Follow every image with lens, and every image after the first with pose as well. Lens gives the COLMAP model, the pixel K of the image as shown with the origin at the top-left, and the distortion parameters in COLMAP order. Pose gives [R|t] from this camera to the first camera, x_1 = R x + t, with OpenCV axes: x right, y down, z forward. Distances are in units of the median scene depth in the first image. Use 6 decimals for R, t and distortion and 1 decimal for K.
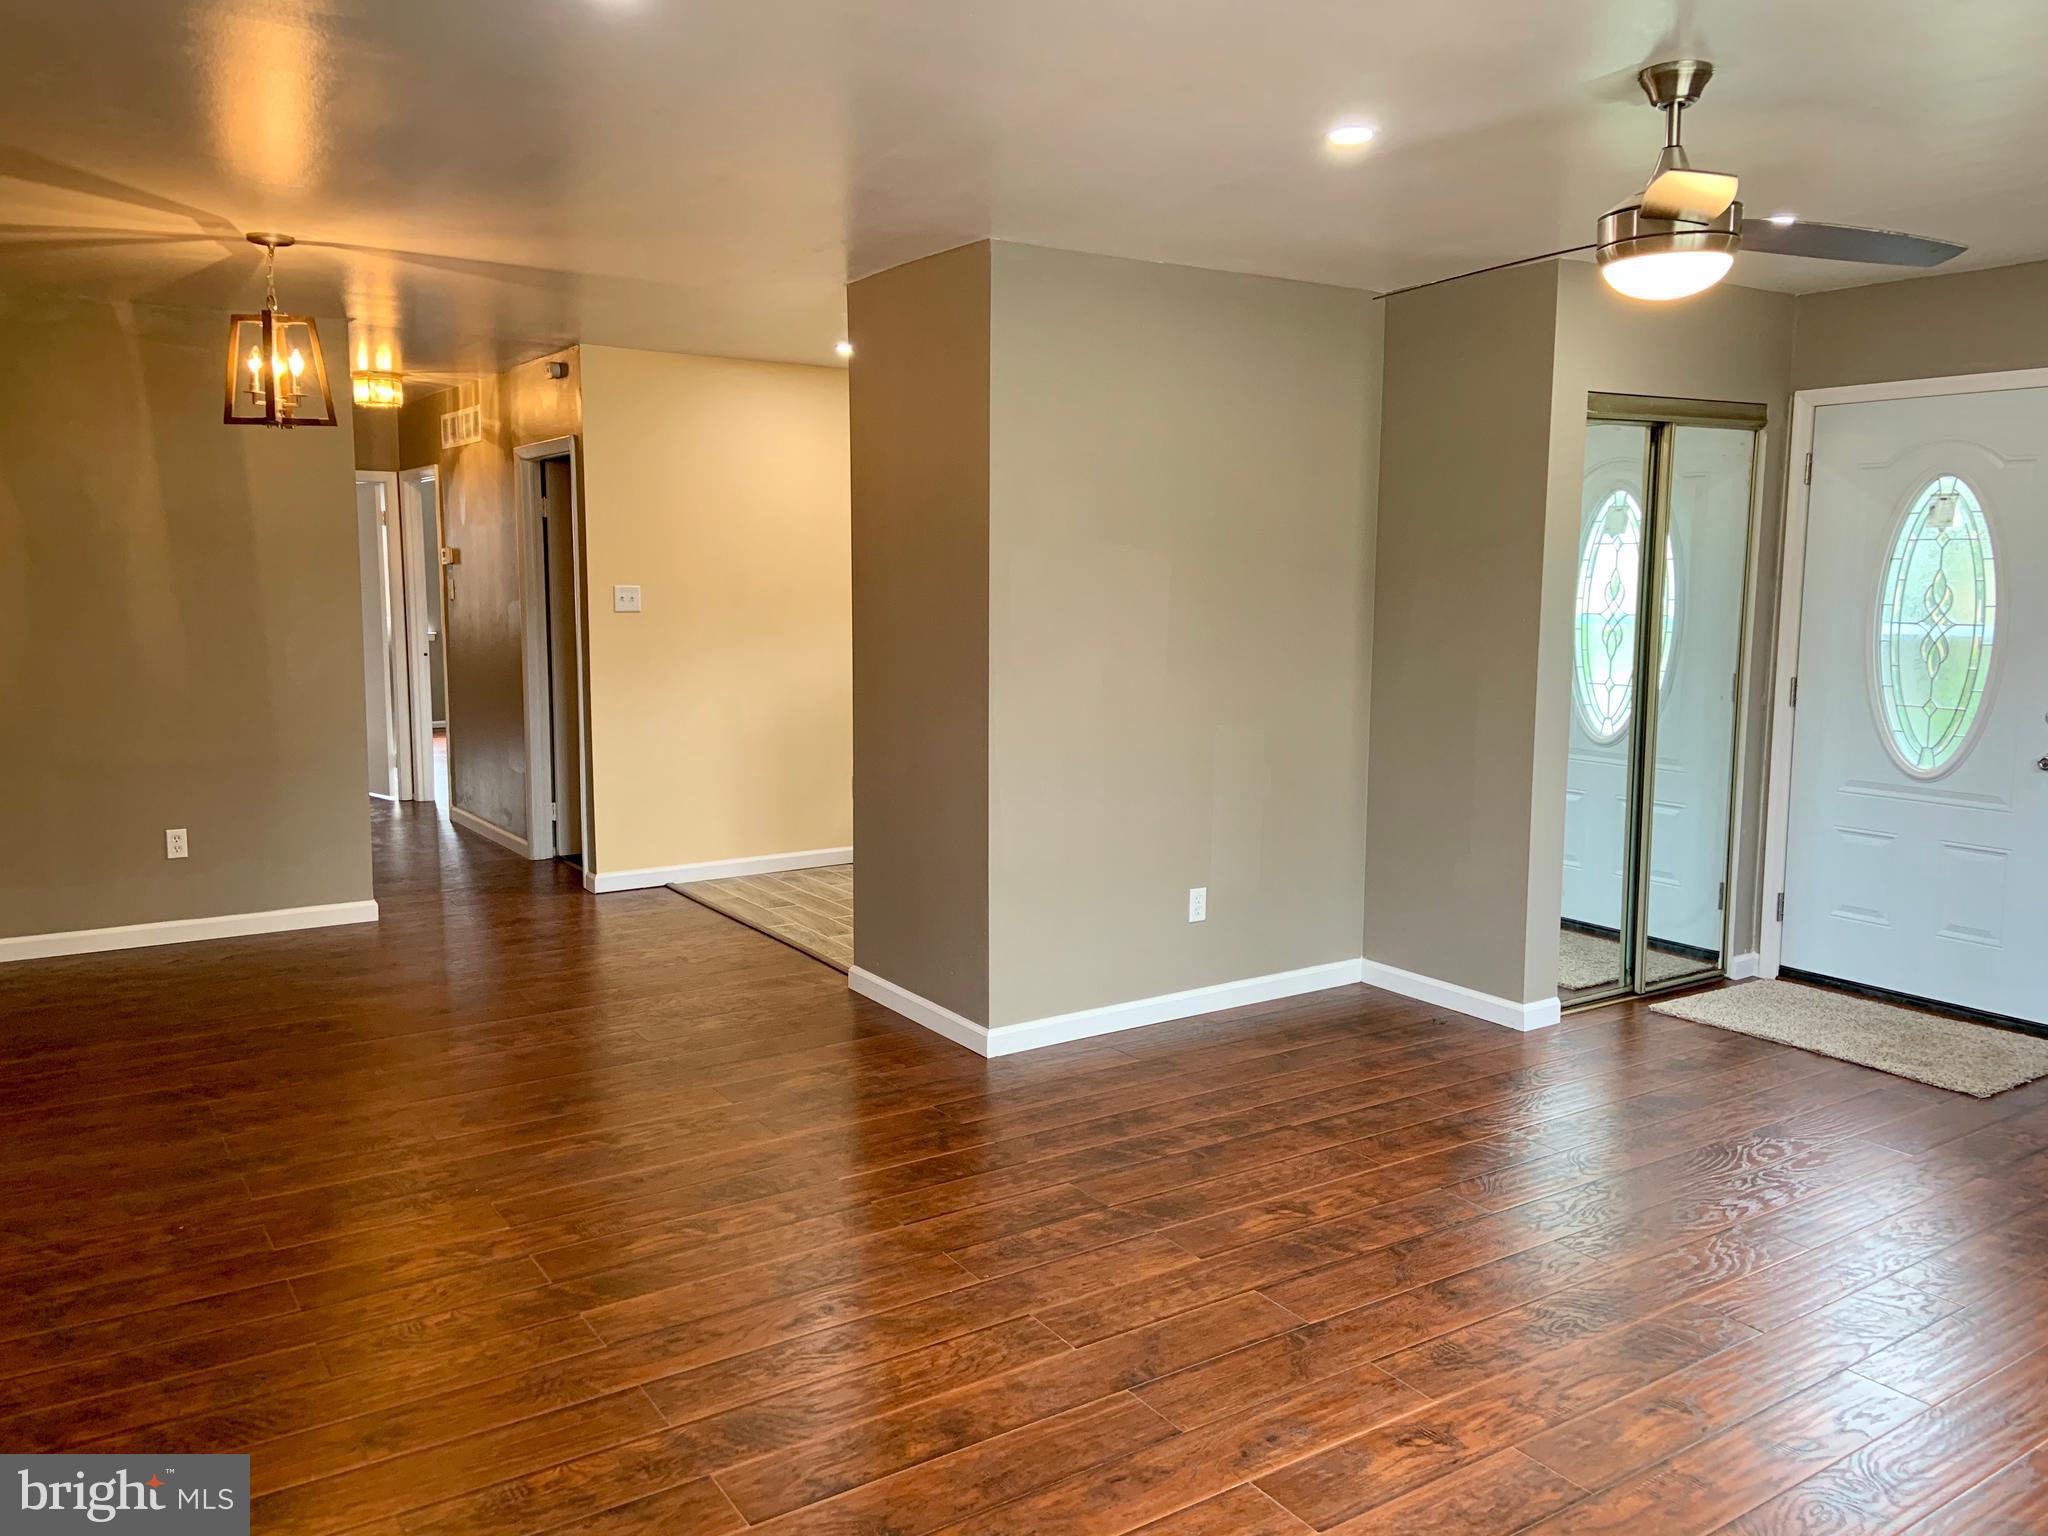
lens RADIAL K [[1533.3, 0, 1004.7], [0, 1533.3, 765.3], [0, 0, 1]] dist [0.125954, -0.162358]
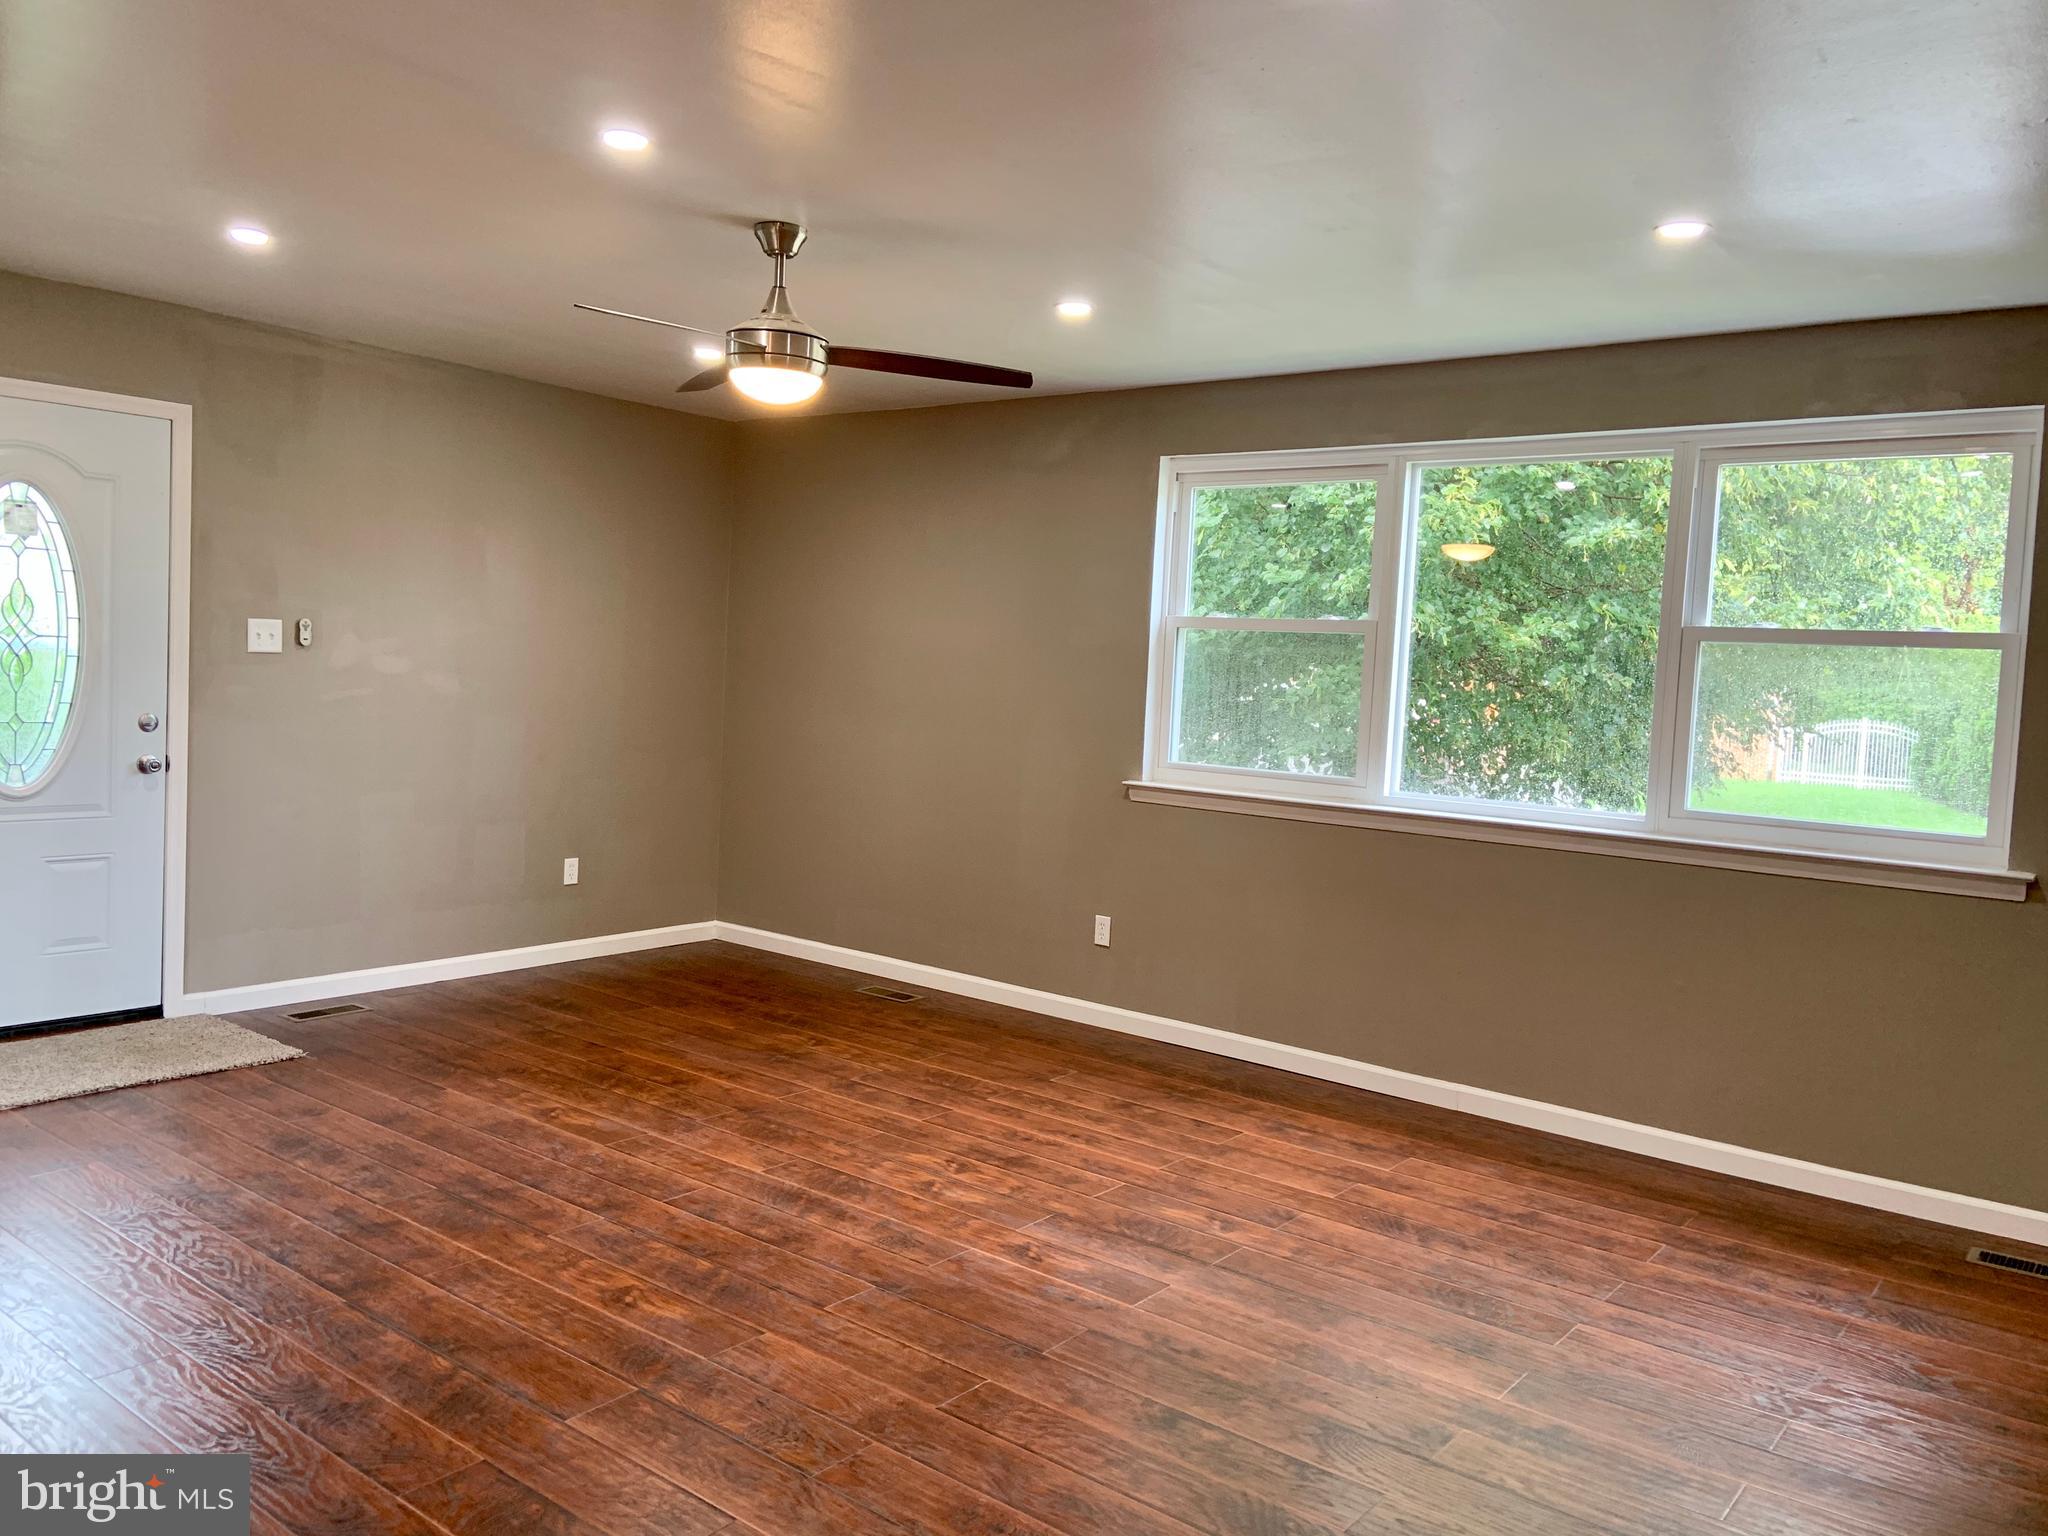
lens RADIAL K [[1533.3, 0, 1004.7], [0, 1533.3, 765.3], [0, 0, 1]] dist [0.125954, -0.162358]
pose [[-0.312017, -0.087337, 0.946054, -0.699929], [0.070276, 0.990916, 0.114656, -0.108323], [-0.947474, 0.102260, -0.303045, 0.997961]]
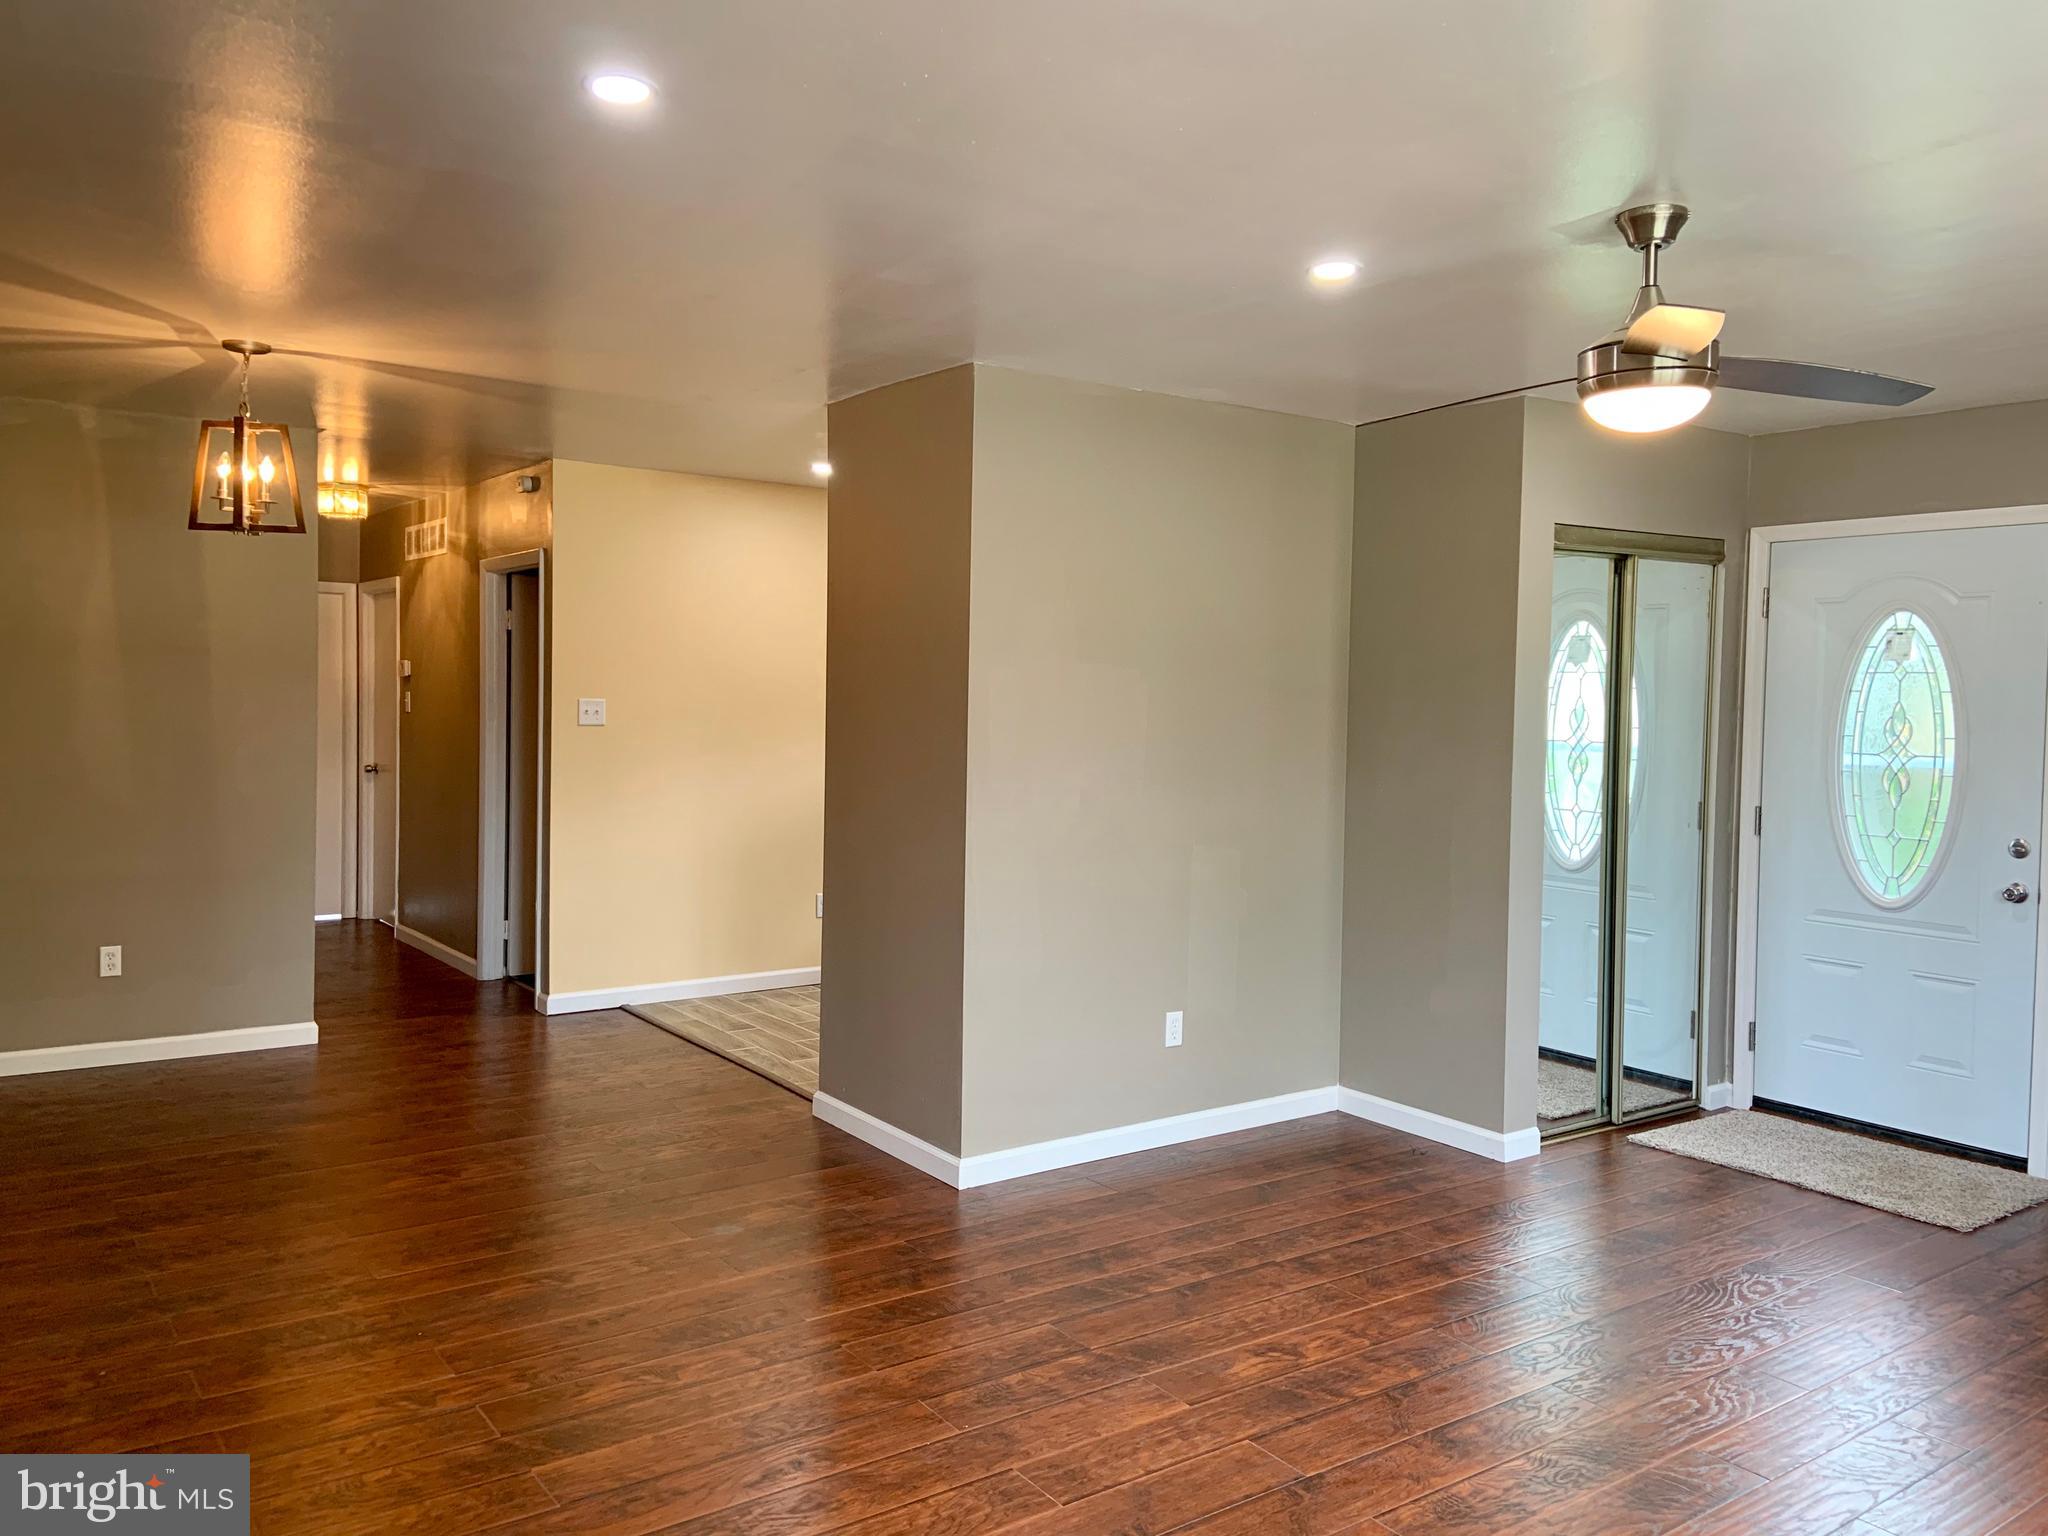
lens RADIAL K [[1536.7, 0, 1020.4], [0, 1536.7, 760.1], [0, 0, 1]] dist [0.122574, -0.156993]
pose [[0.999132, 0.012274, 0.039811, -0.018406], [-0.008959, 0.996559, -0.082399, 0.002776], [-0.040685, 0.081970, 0.995804, 0.015355]]
